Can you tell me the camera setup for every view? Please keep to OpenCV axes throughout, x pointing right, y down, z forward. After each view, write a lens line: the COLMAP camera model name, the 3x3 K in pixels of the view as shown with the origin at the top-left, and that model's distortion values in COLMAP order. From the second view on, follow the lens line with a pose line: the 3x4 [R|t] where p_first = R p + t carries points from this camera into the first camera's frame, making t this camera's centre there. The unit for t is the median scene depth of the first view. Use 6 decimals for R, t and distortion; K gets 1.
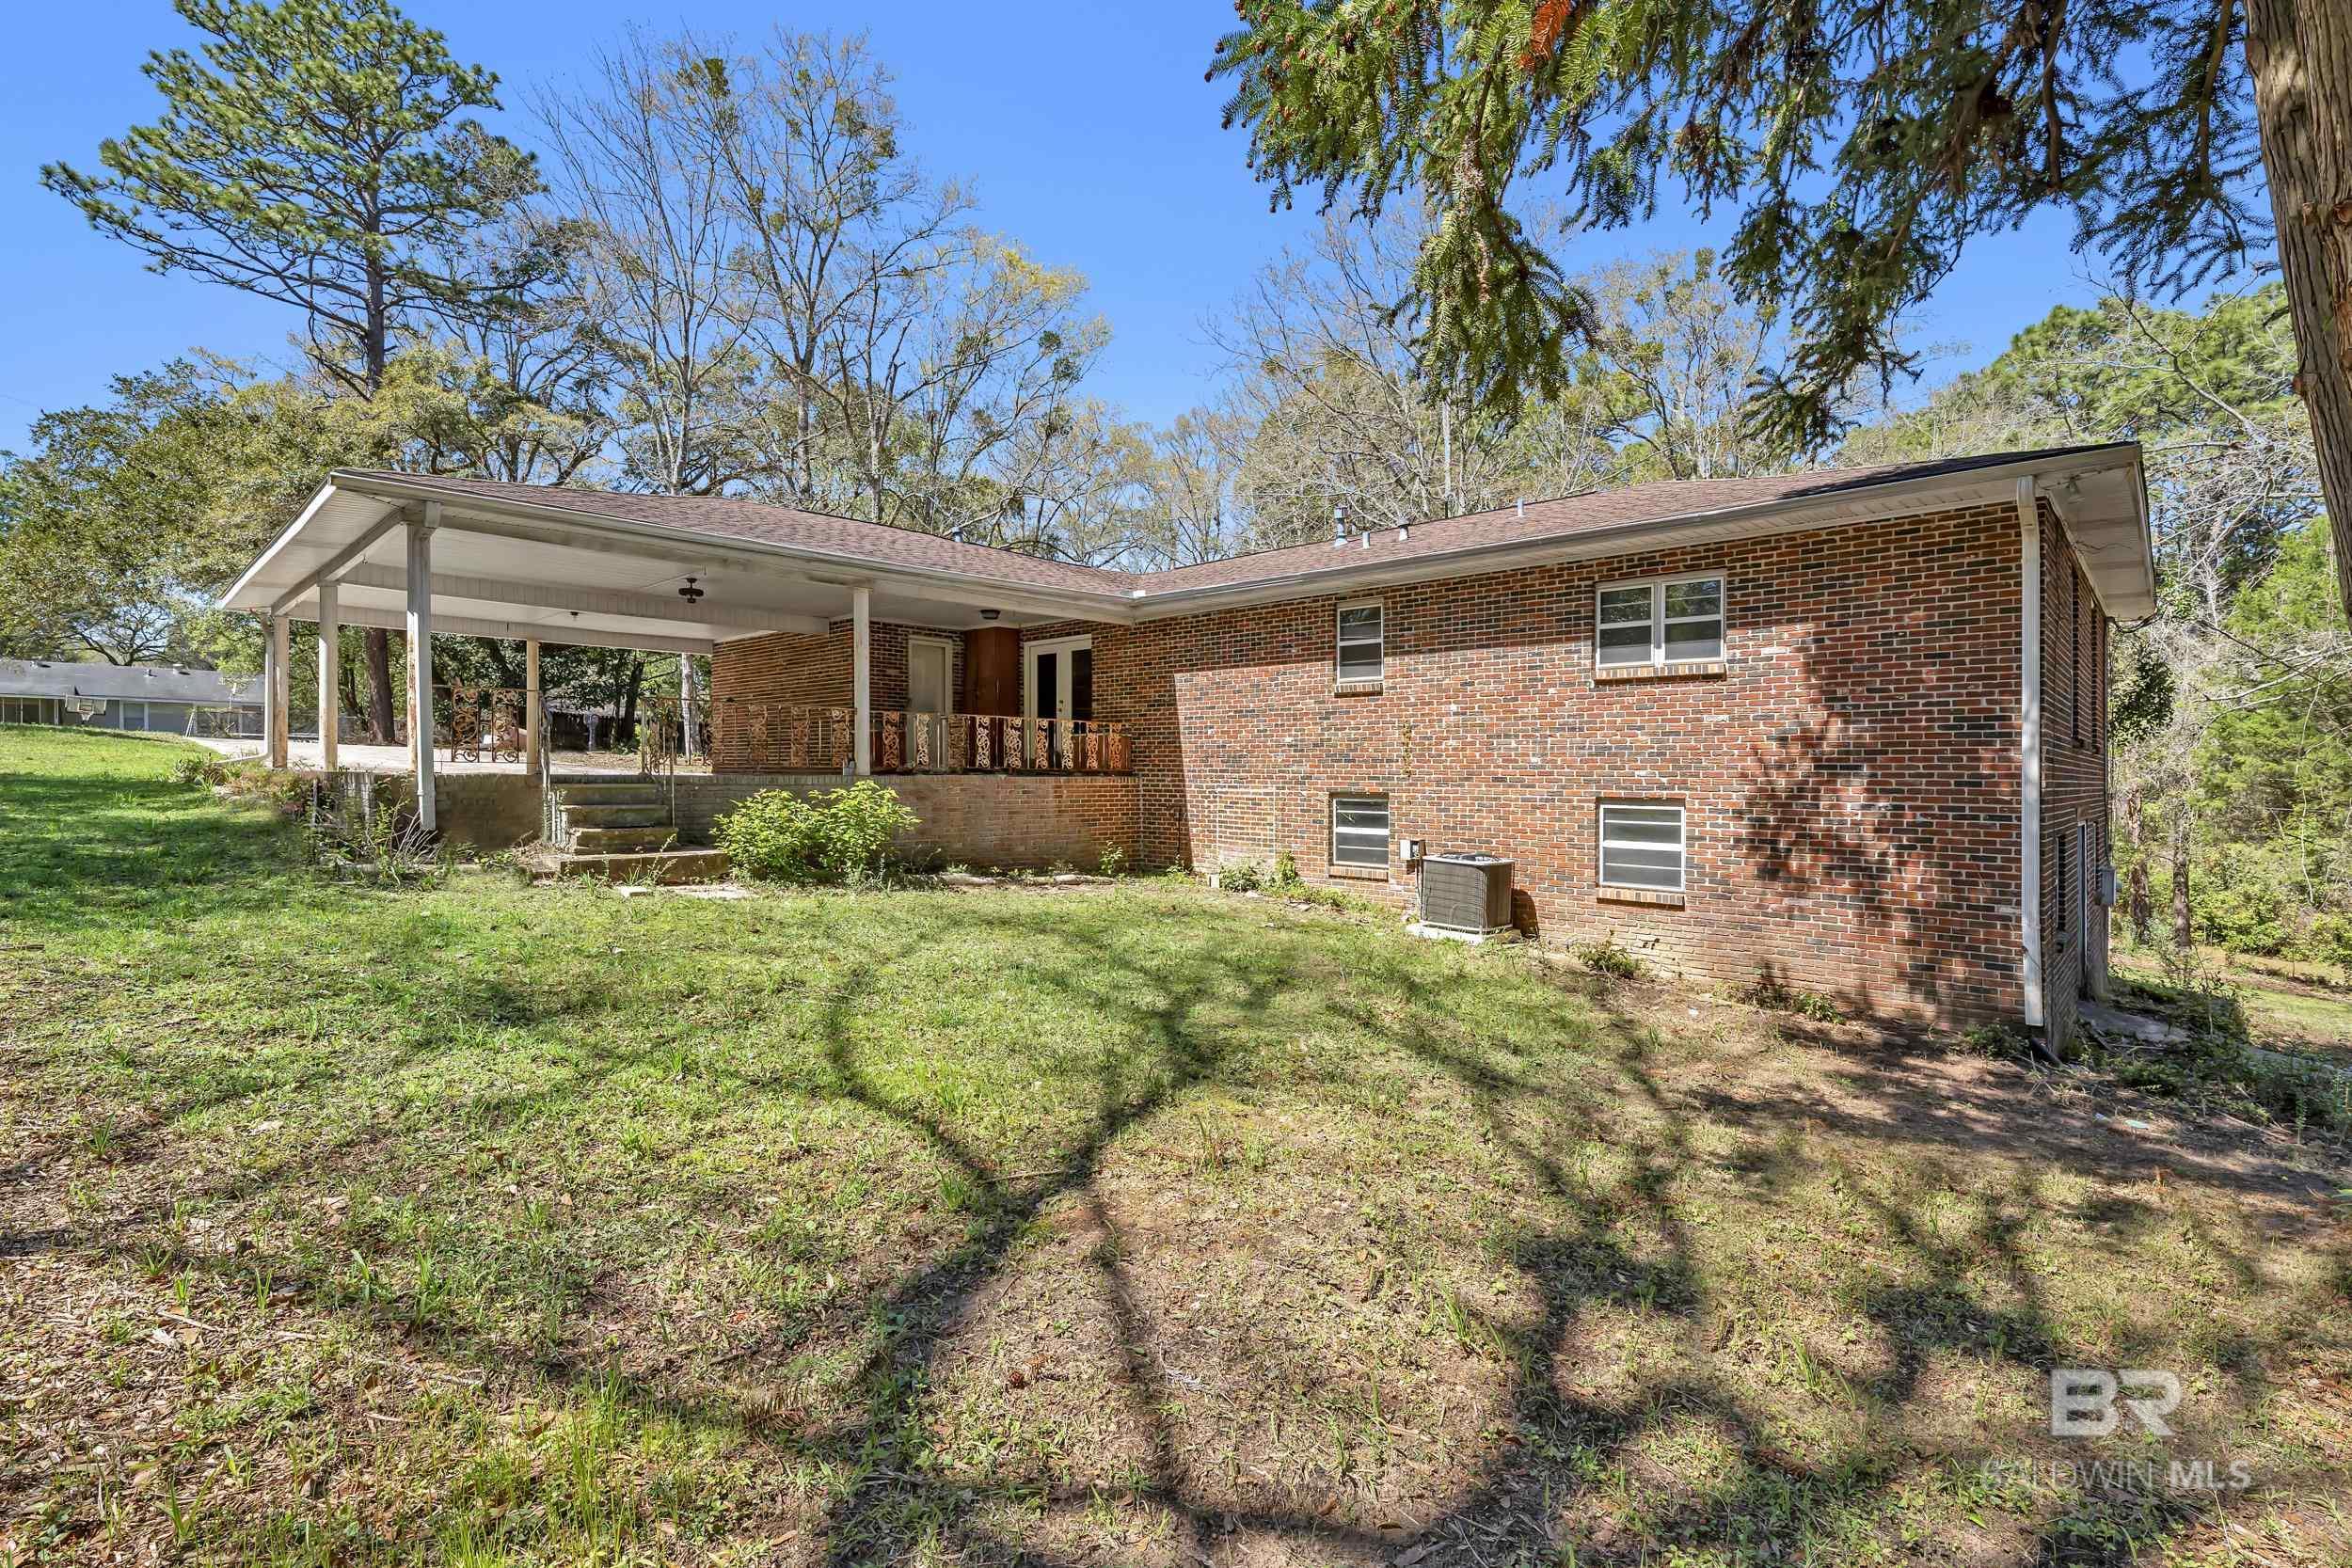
lens RADIAL K [[1171.3, 0, 1246.6], [0, 1171.3, 777.5], [0, 0, 1]] dist [0.010502, -0.000303]
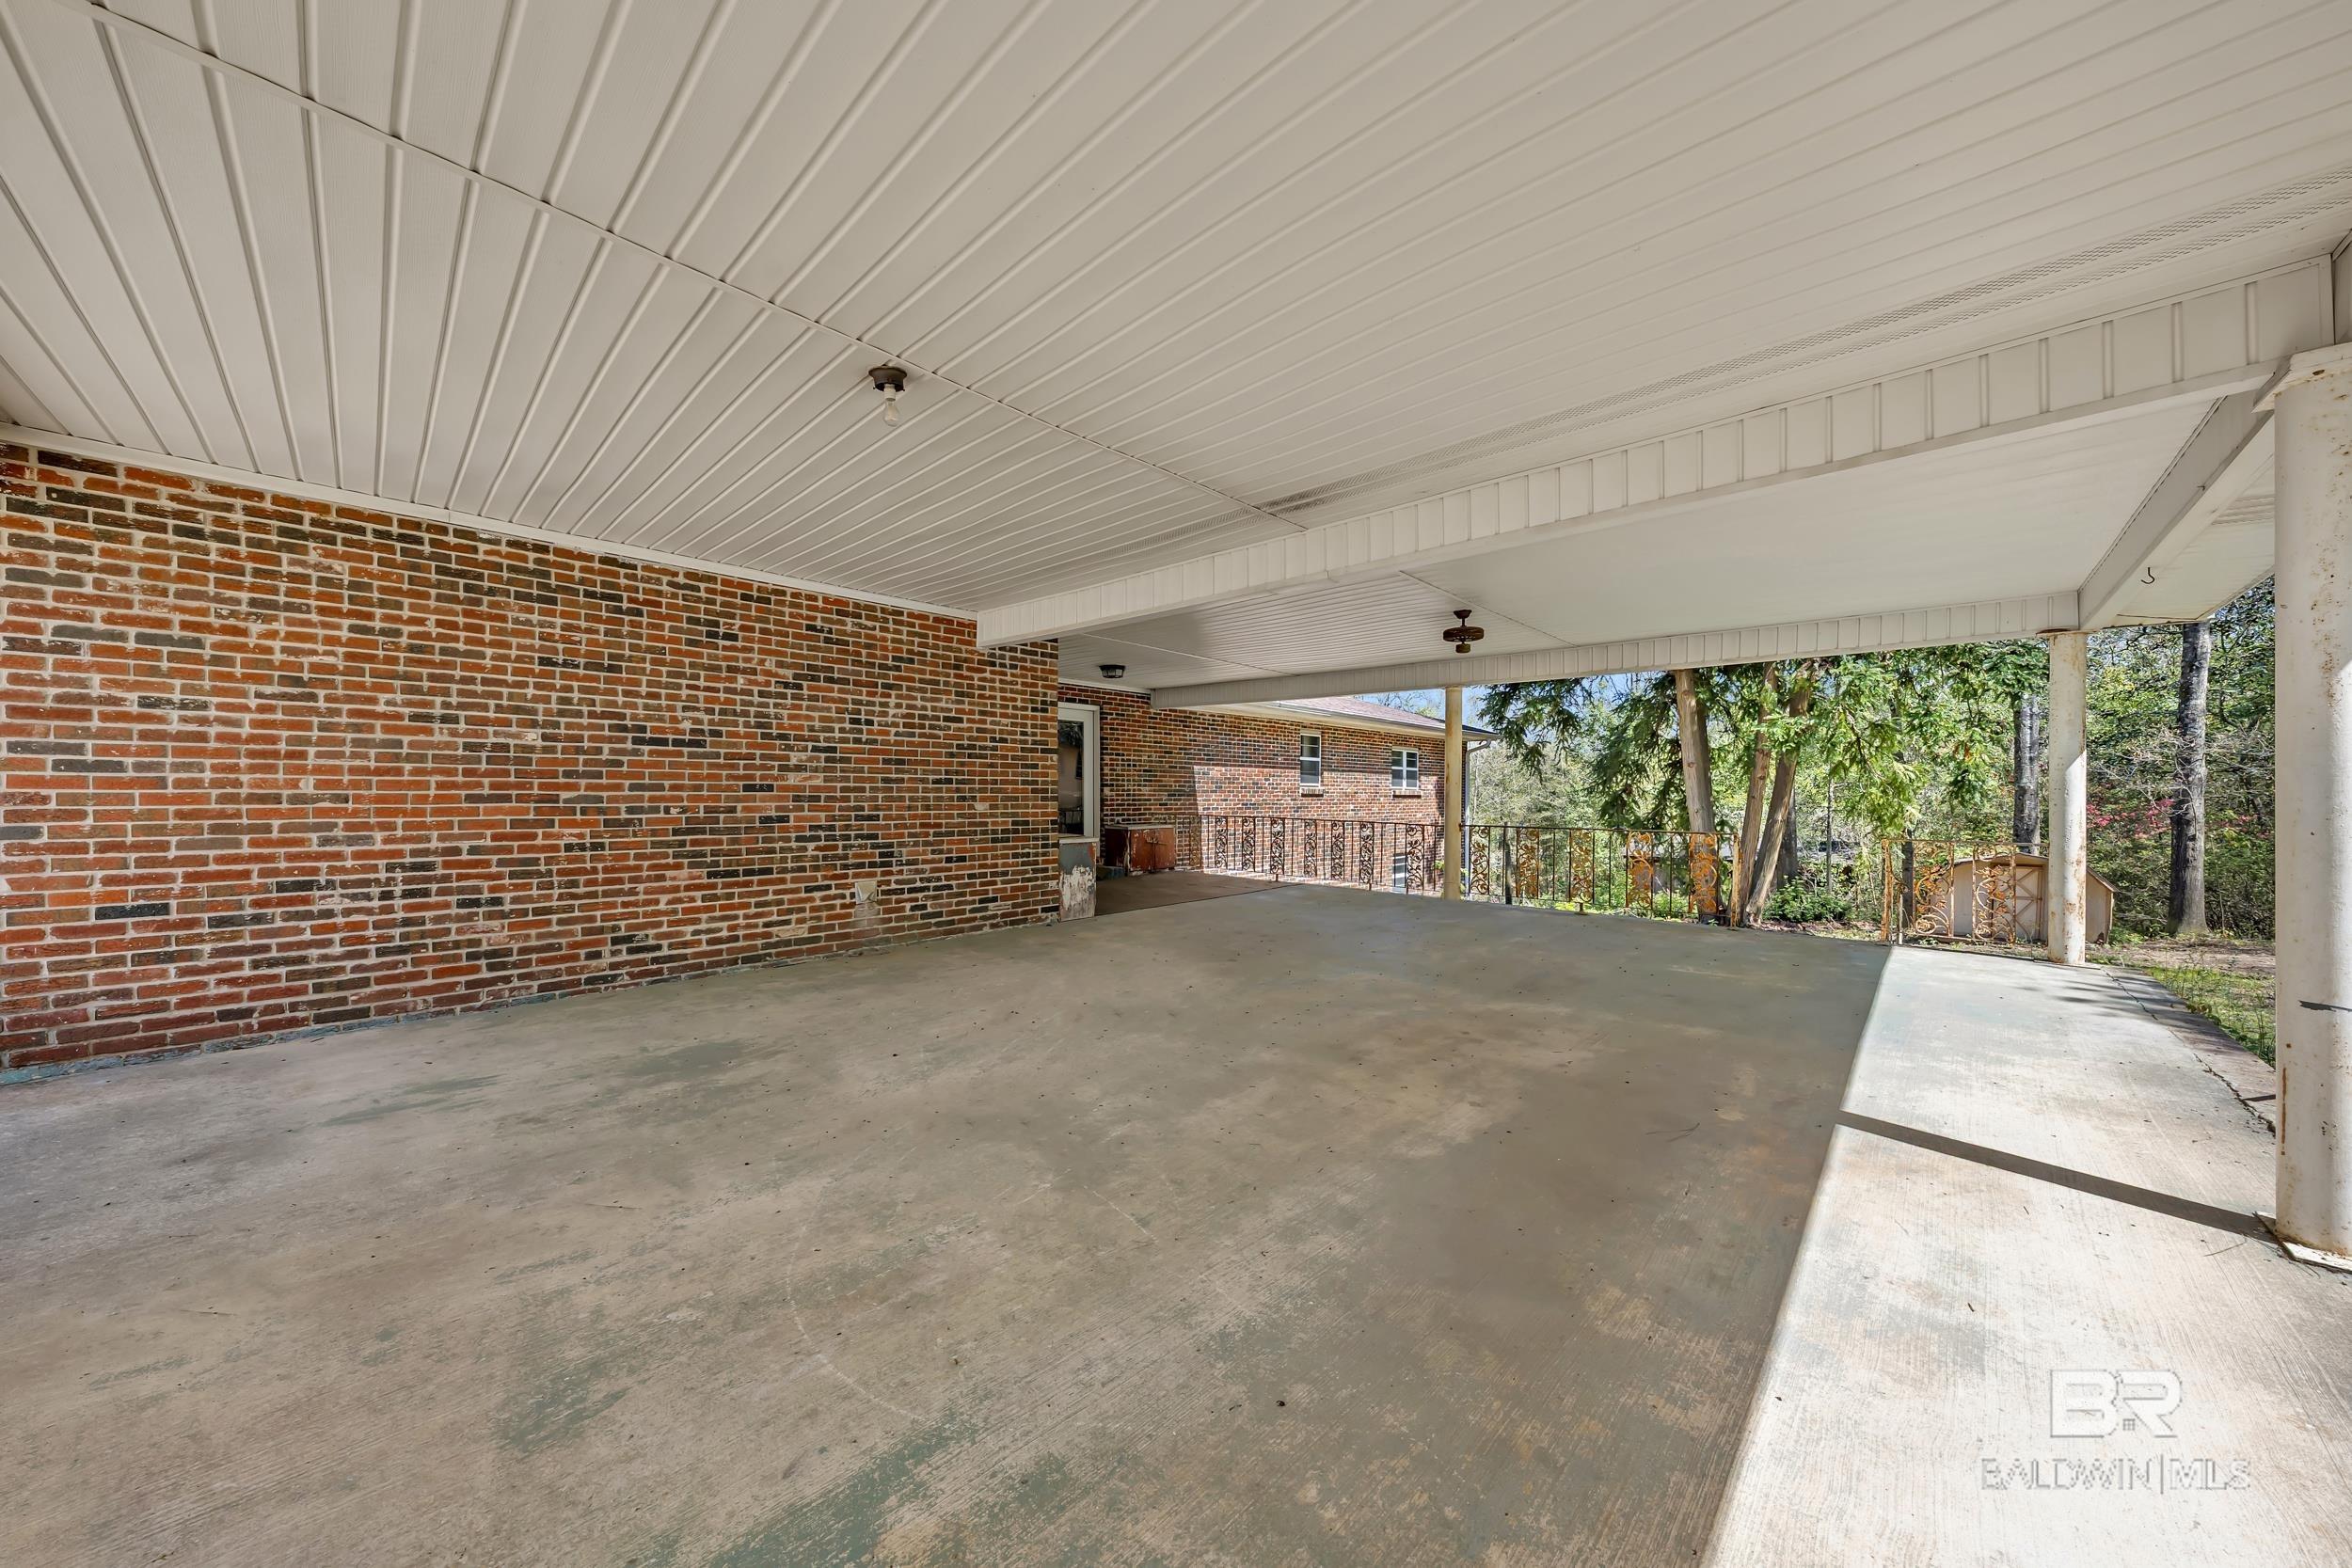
lens RADIAL K [[803.1, 0, 1183.7], [0, 803.1, 792.9], [0, 0, 1]] dist [0.000055, 0.000049]
pose [[-0.022134, -0.007566, 0.999726, -1.071686], [-0.006729, 0.999950, 0.007419, -0.096183], [-0.999732, -0.006563, -0.022184, 1.412360]]
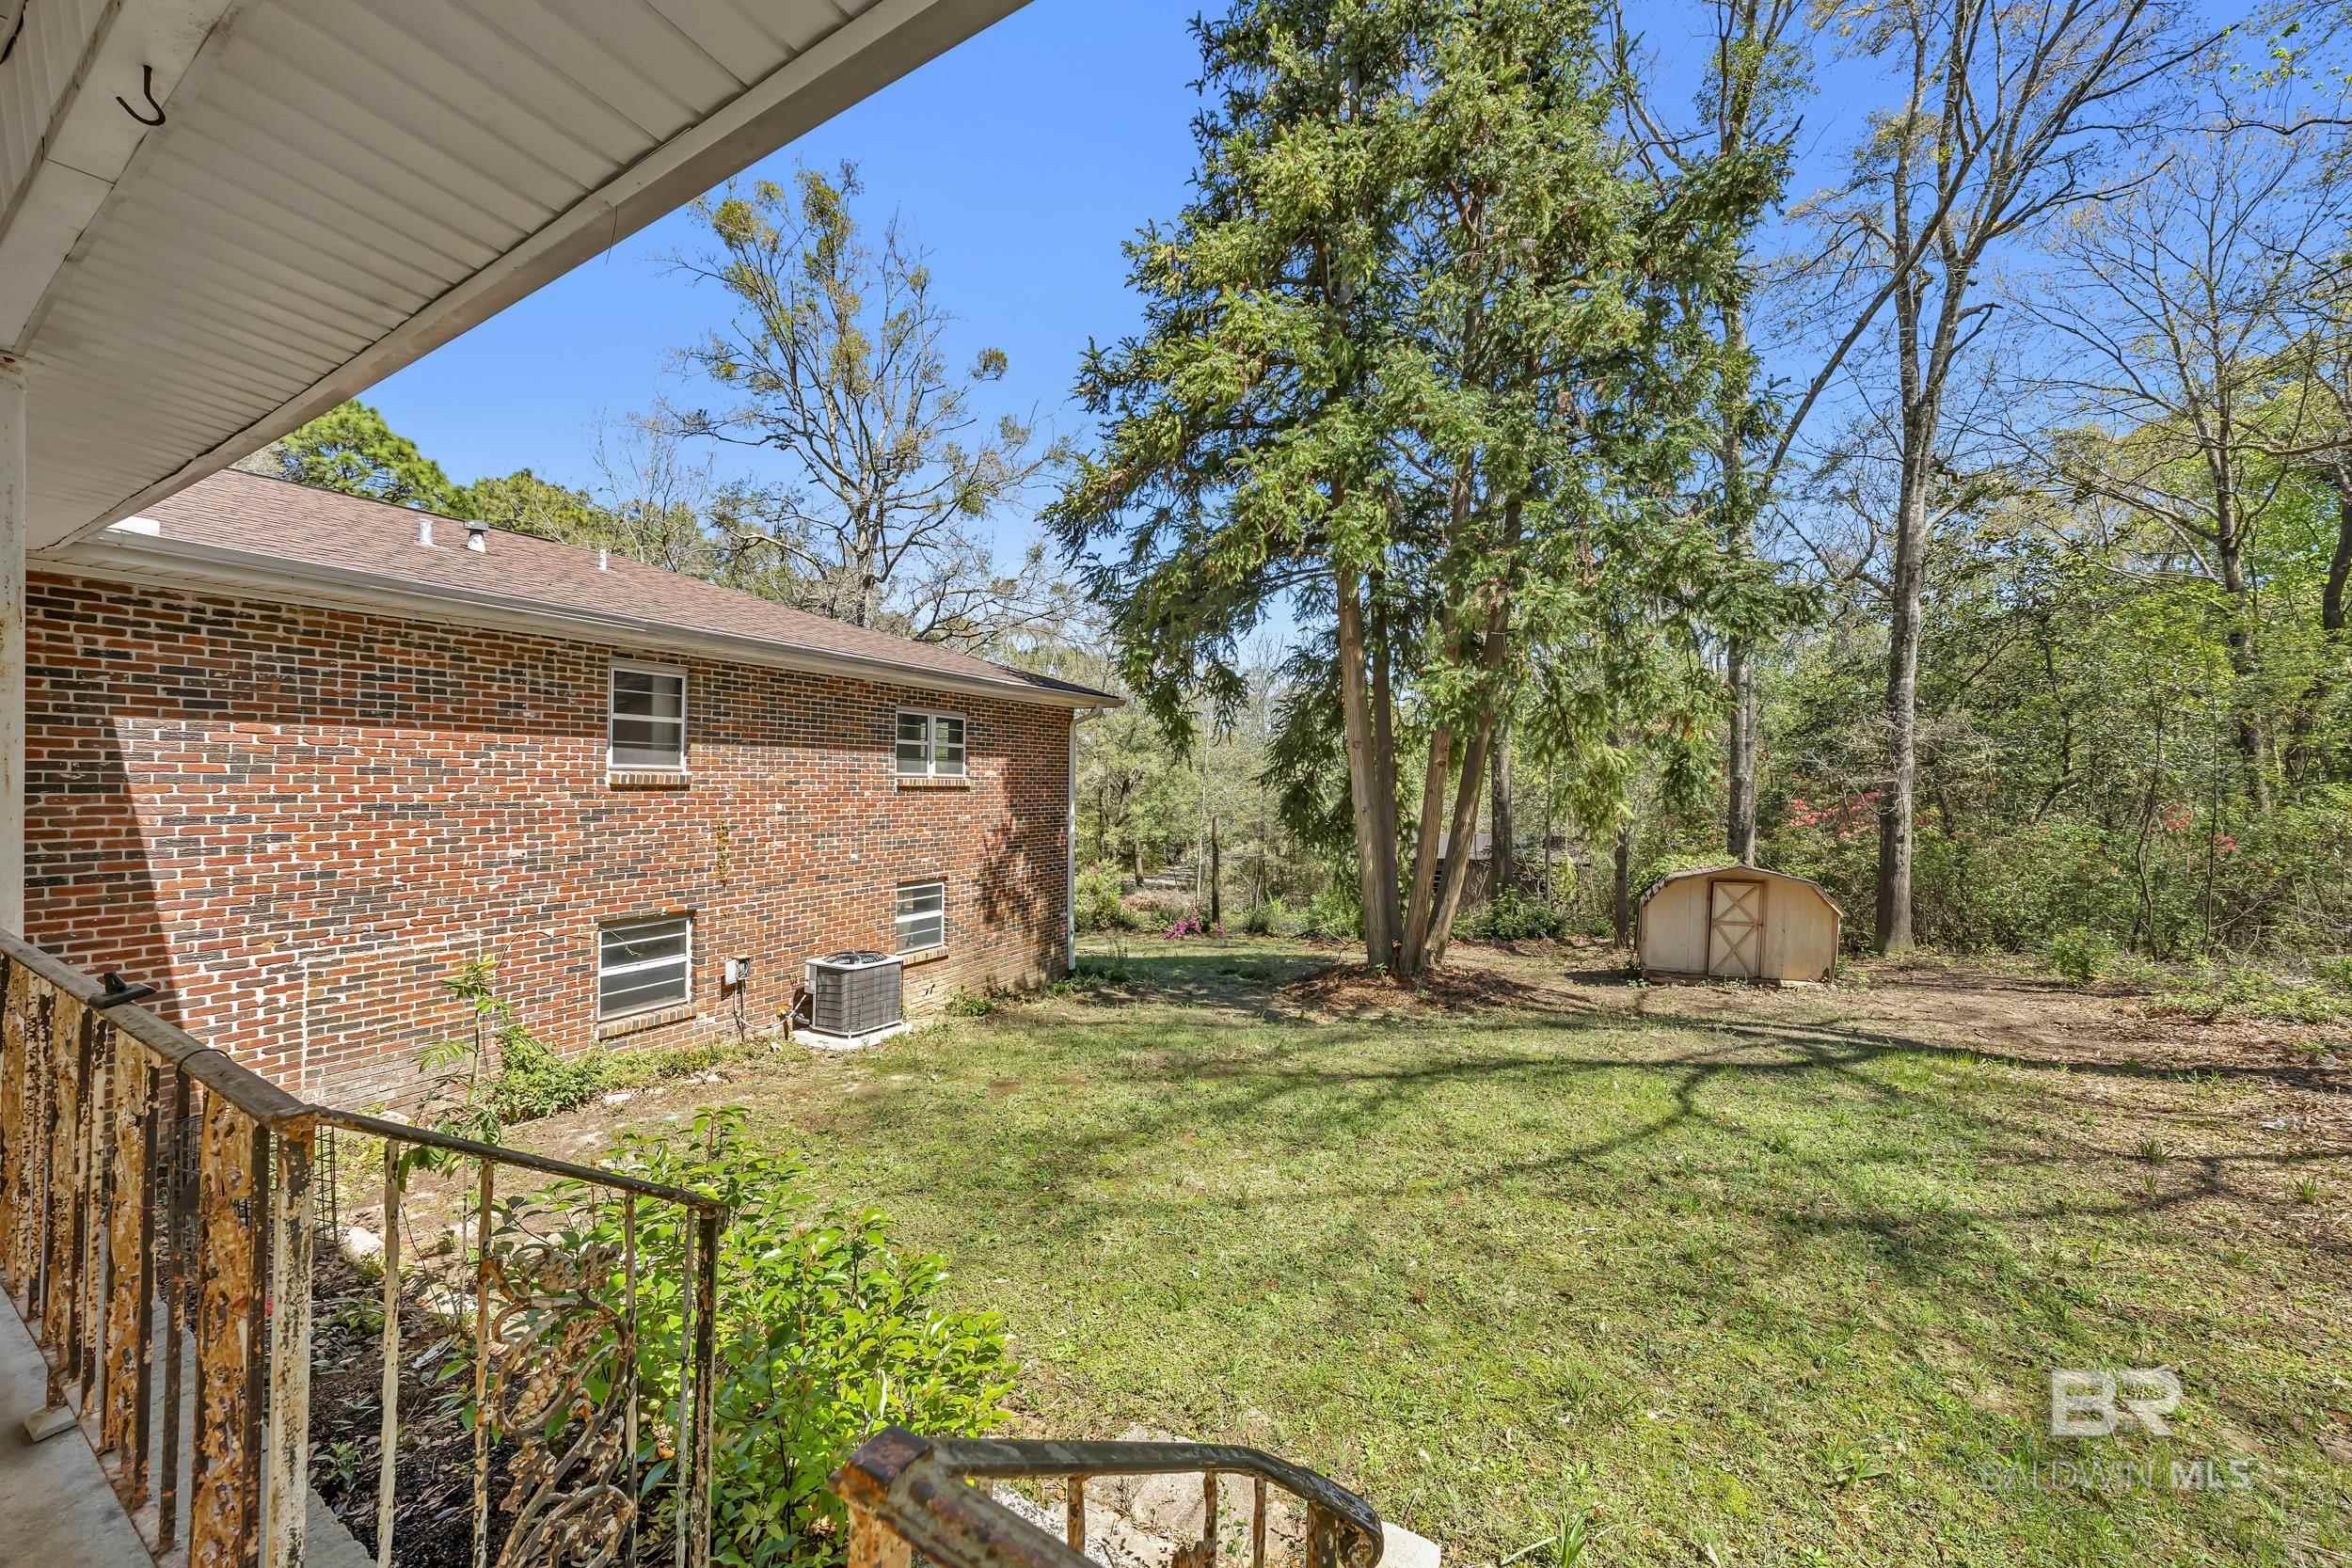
lens RADIAL K [[848.6, 0, 1171.1], [0, 848.6, 786.5], [0, 0, 1]] dist [-0.001000, -0.000047]
pose [[-0.253855, -0.016057, 0.967109, -0.629246], [-0.013809, 0.999820, 0.012975, -0.099781], [-0.967144, -0.010061, -0.254031, 0.970755]]
